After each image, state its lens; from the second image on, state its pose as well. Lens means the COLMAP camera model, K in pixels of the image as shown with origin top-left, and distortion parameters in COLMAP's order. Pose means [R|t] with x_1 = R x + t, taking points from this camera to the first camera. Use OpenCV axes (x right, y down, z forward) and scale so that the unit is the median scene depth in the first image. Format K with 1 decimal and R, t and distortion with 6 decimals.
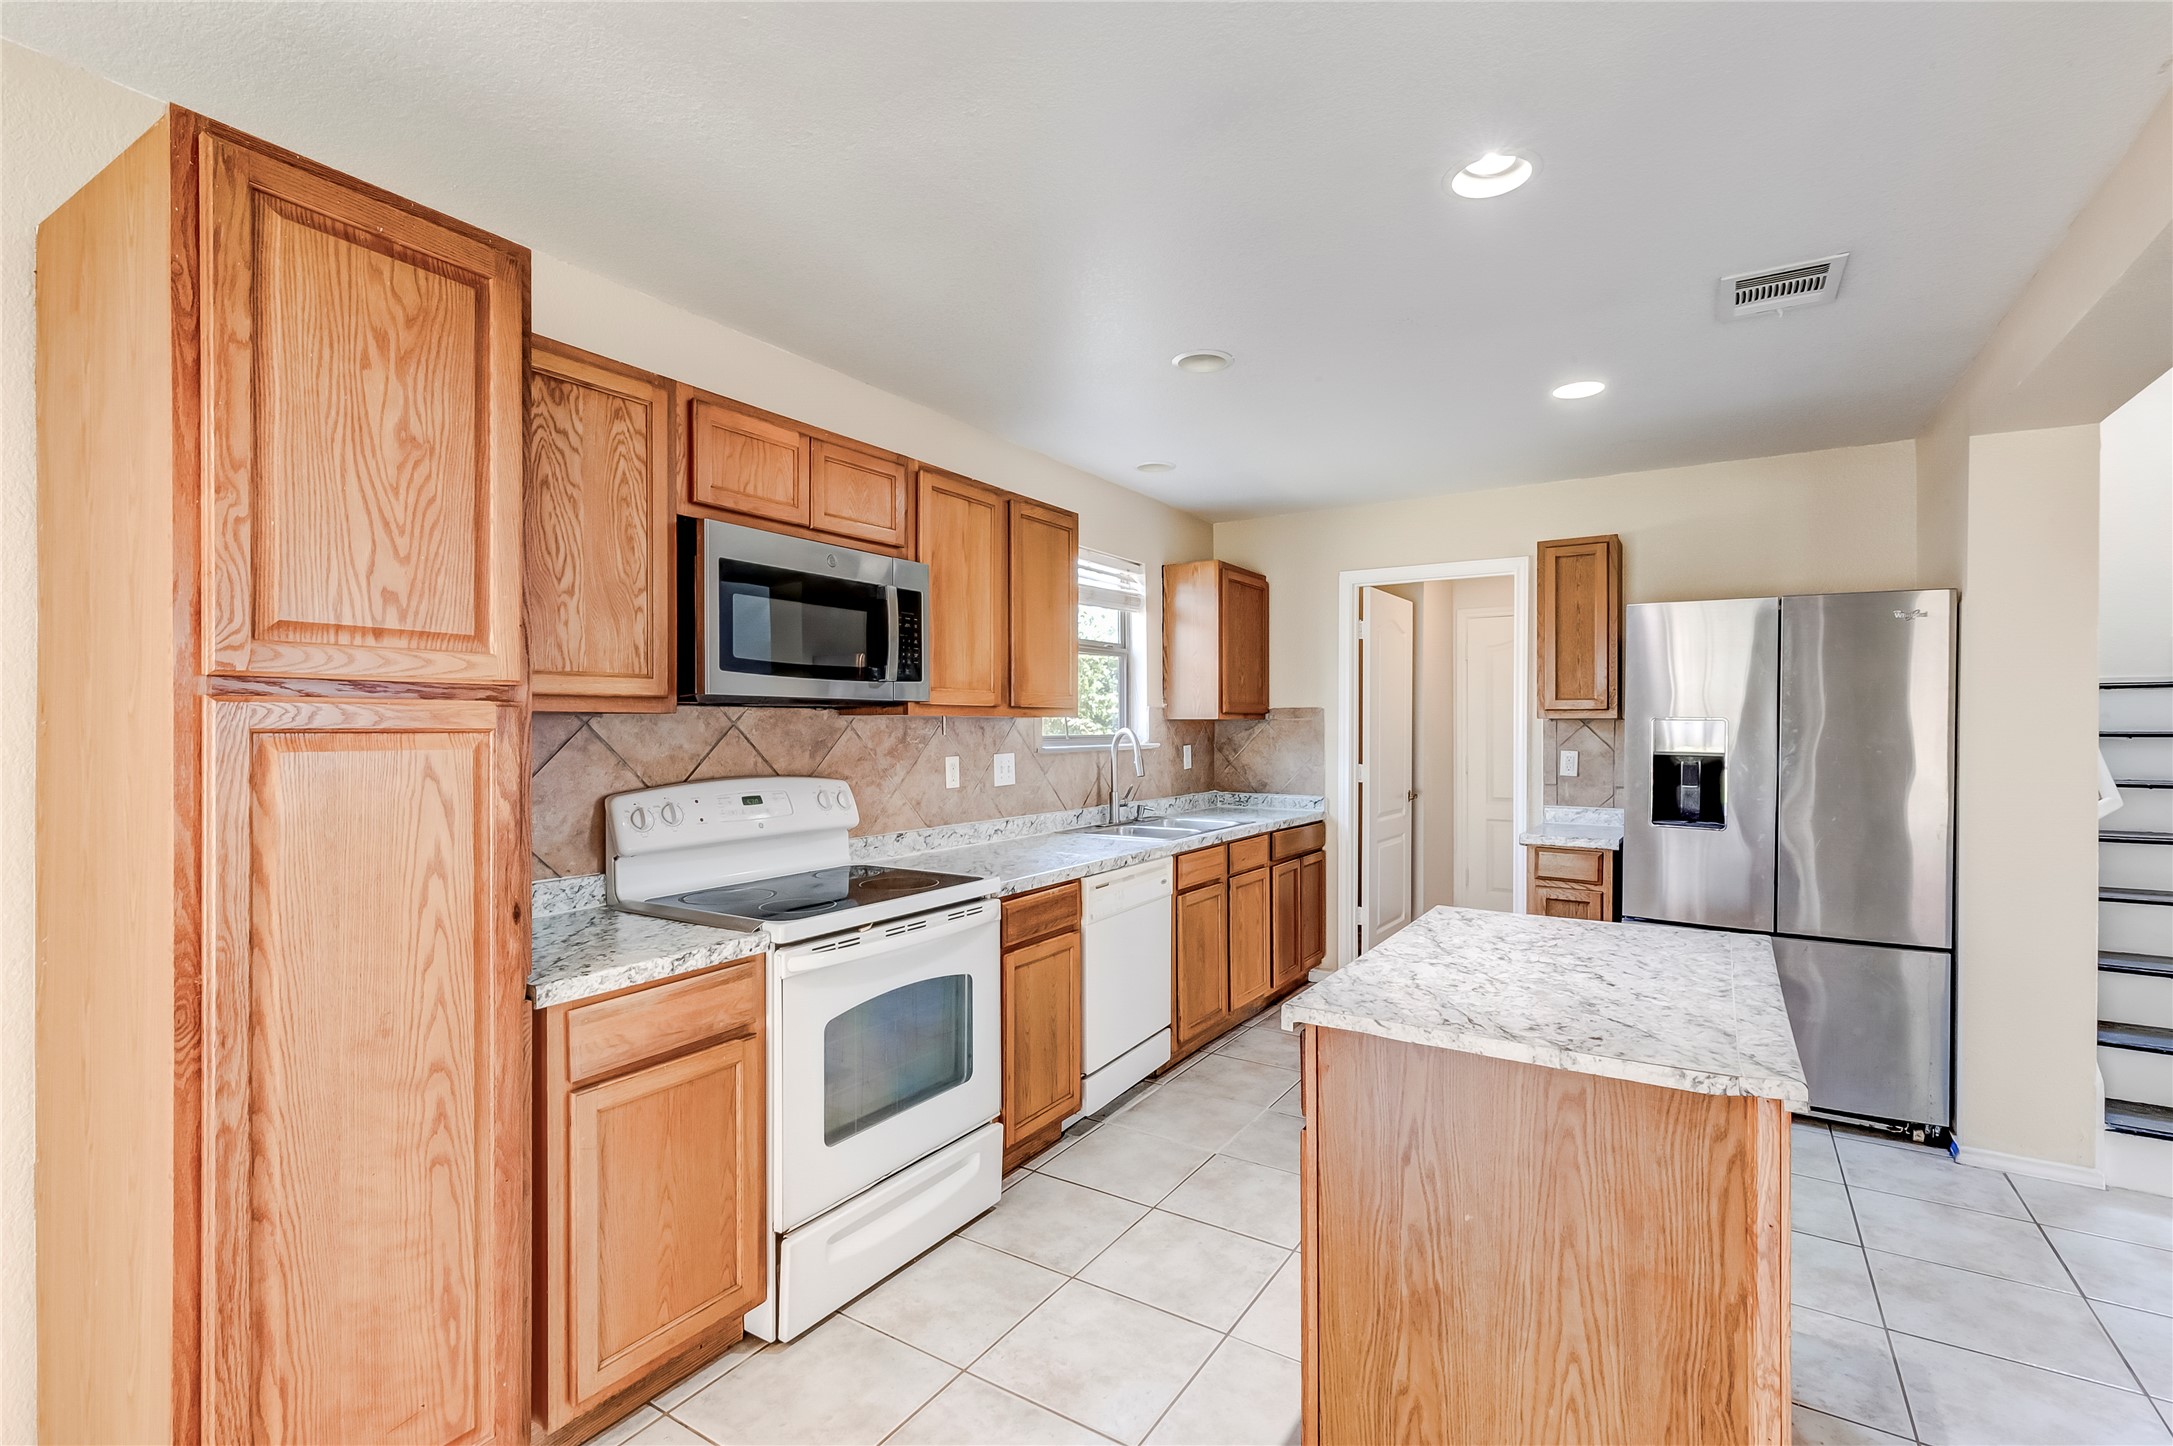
lens RADIAL K [[976.4, 0, 1086.0], [0, 976.4, 731.3], [0, 0, 1]] dist [0.003504, -0.000339]
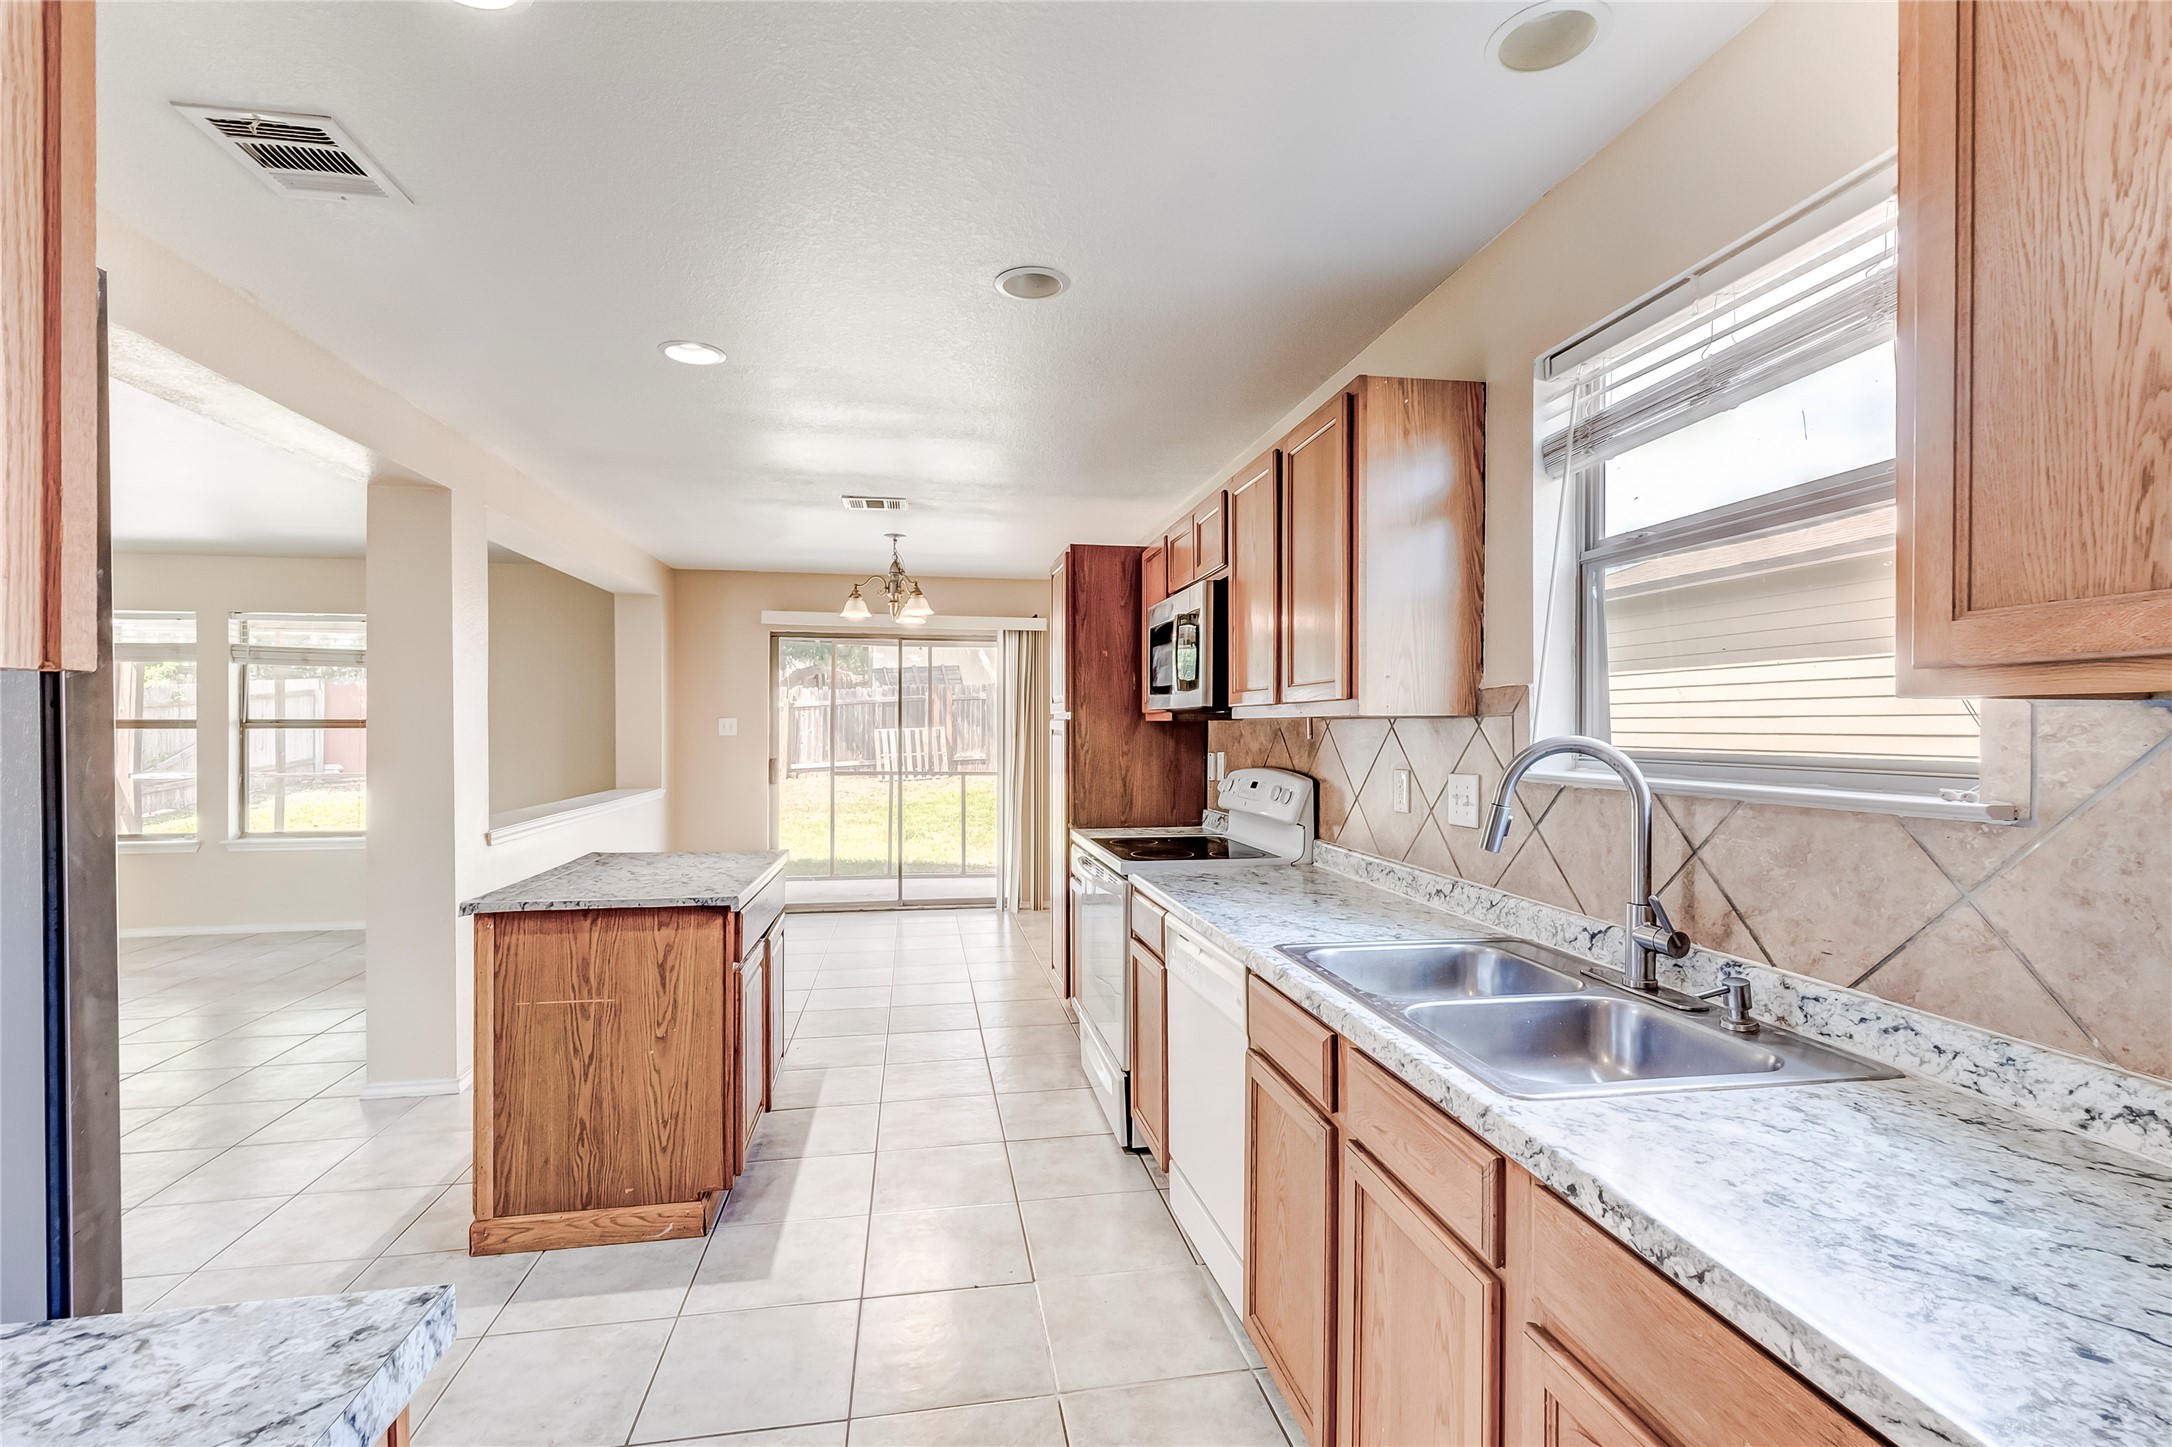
lens RADIAL K [[985.4, 0, 1086.9], [0, 985.4, 728.8], [0, 0, 1]] dist [0.004485, -0.000640]
pose [[-0.739036, 0.002280, -0.673662, 0.614588], [-0.003600, 0.999967, 0.007334, -0.011548], [0.673656, 0.007845, -0.739003, 1.566416]]
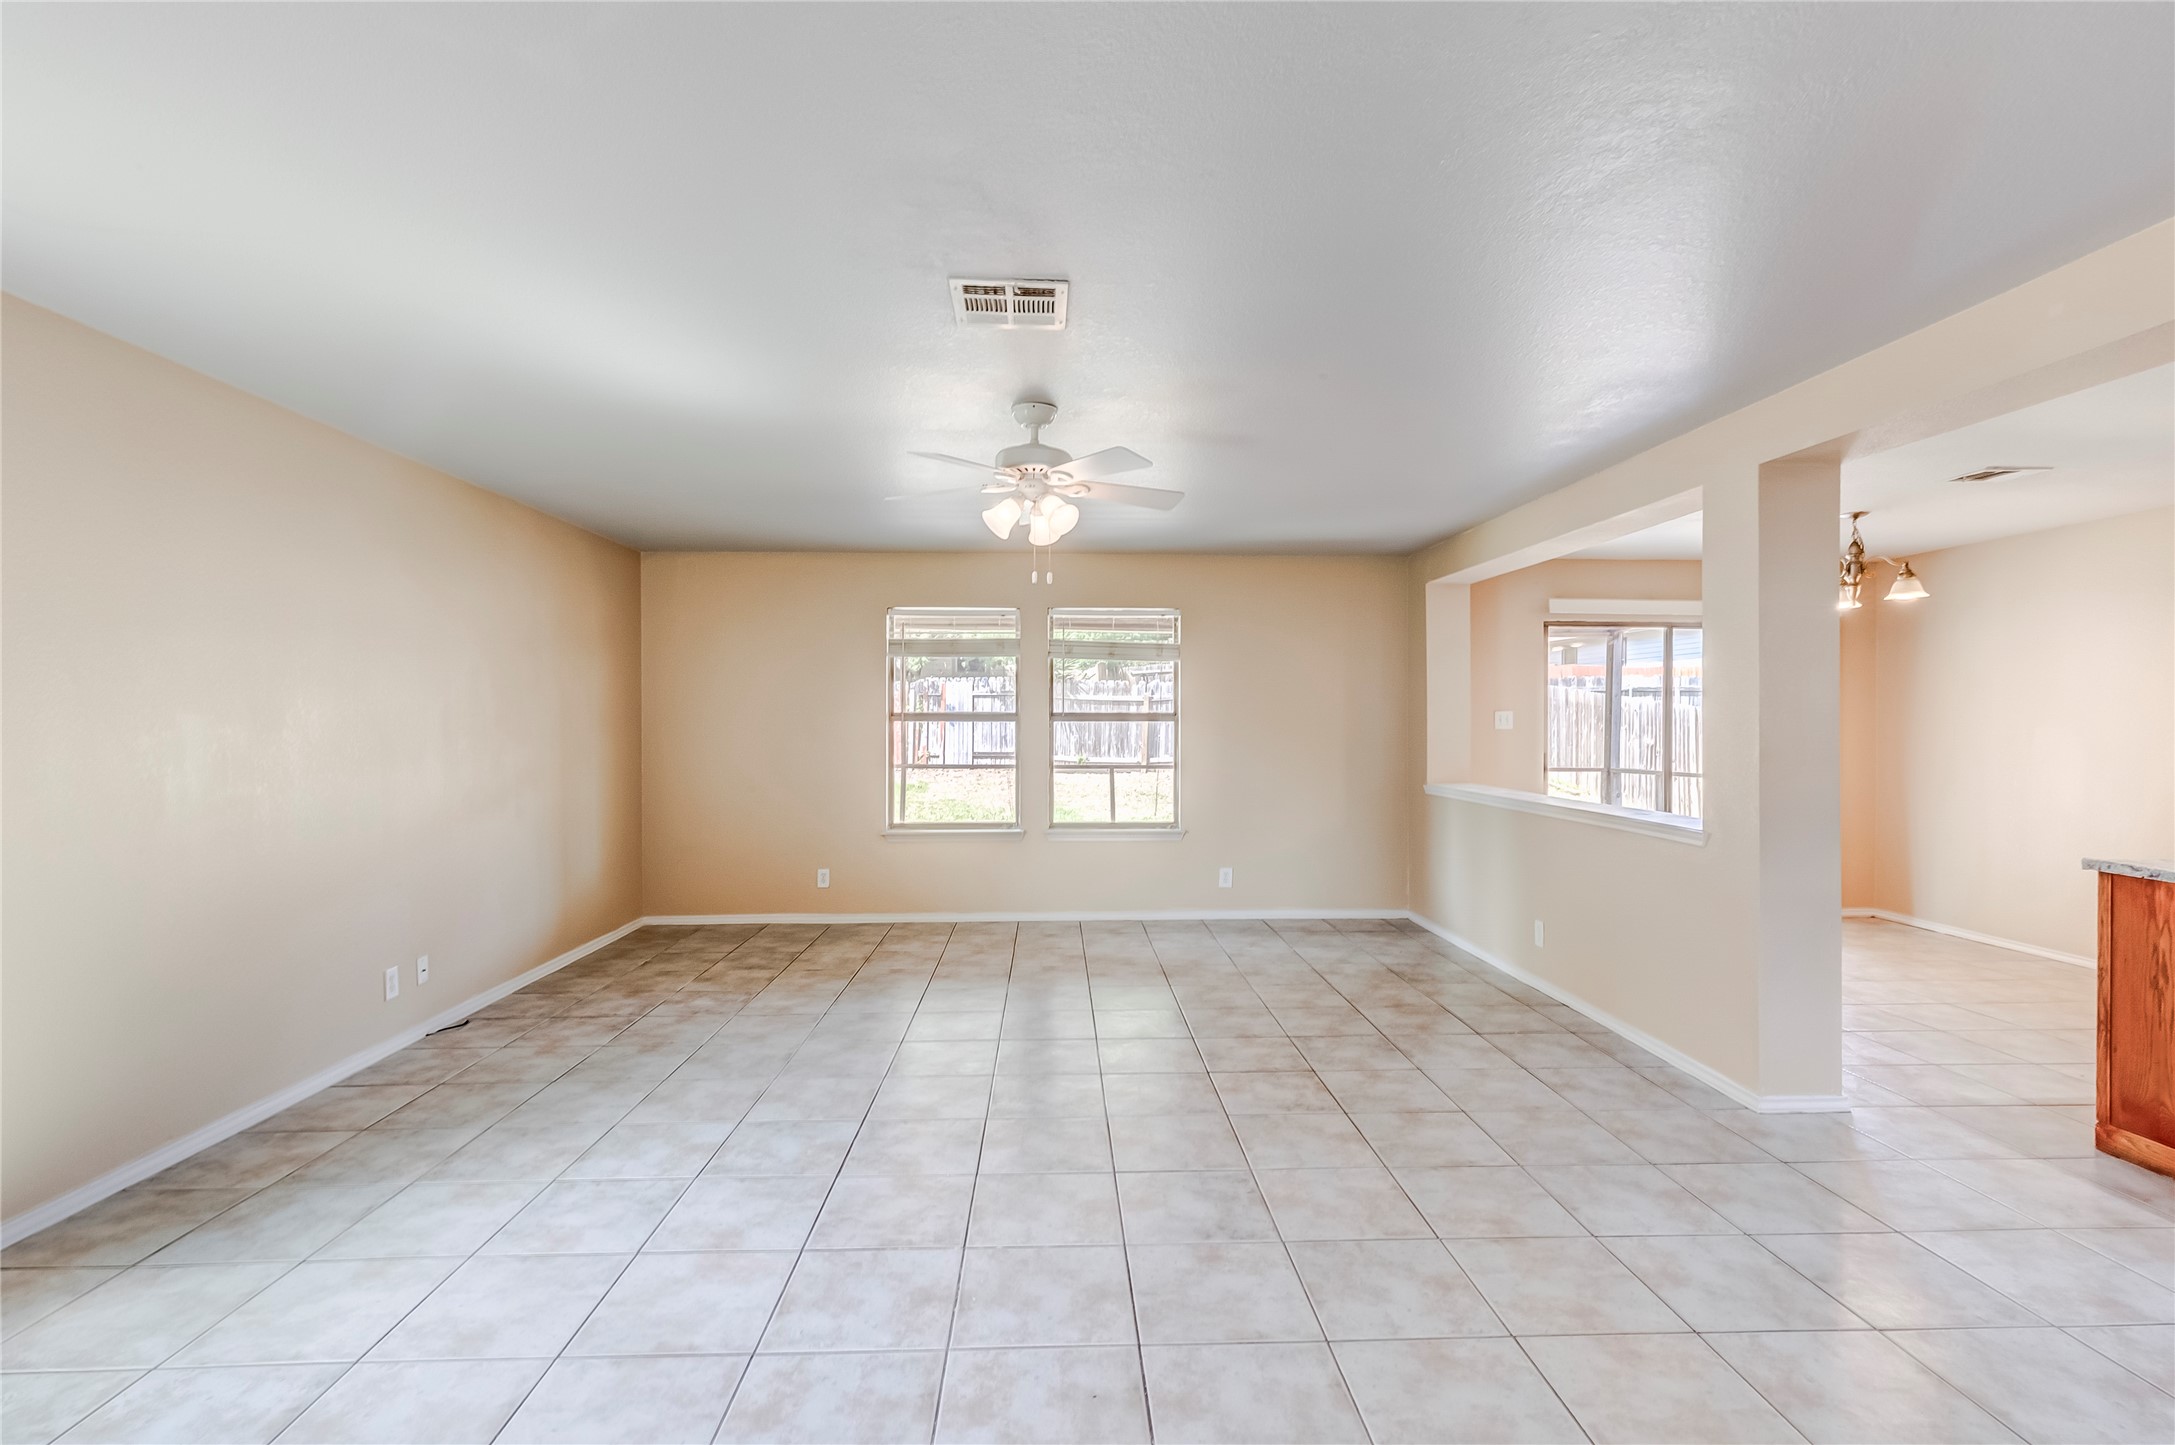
lens RADIAL K [[986.8, 0, 1088.4], [0, 986.8, 727.8], [0, 0, 1]] dist [0.004485, -0.000640]
pose [[-0.821762, 0.004340, -0.569815, 1.683131], [-0.003801, 0.999907, 0.013098, -0.004594], [0.569819, 0.012930, -0.821669, 0.628901]]
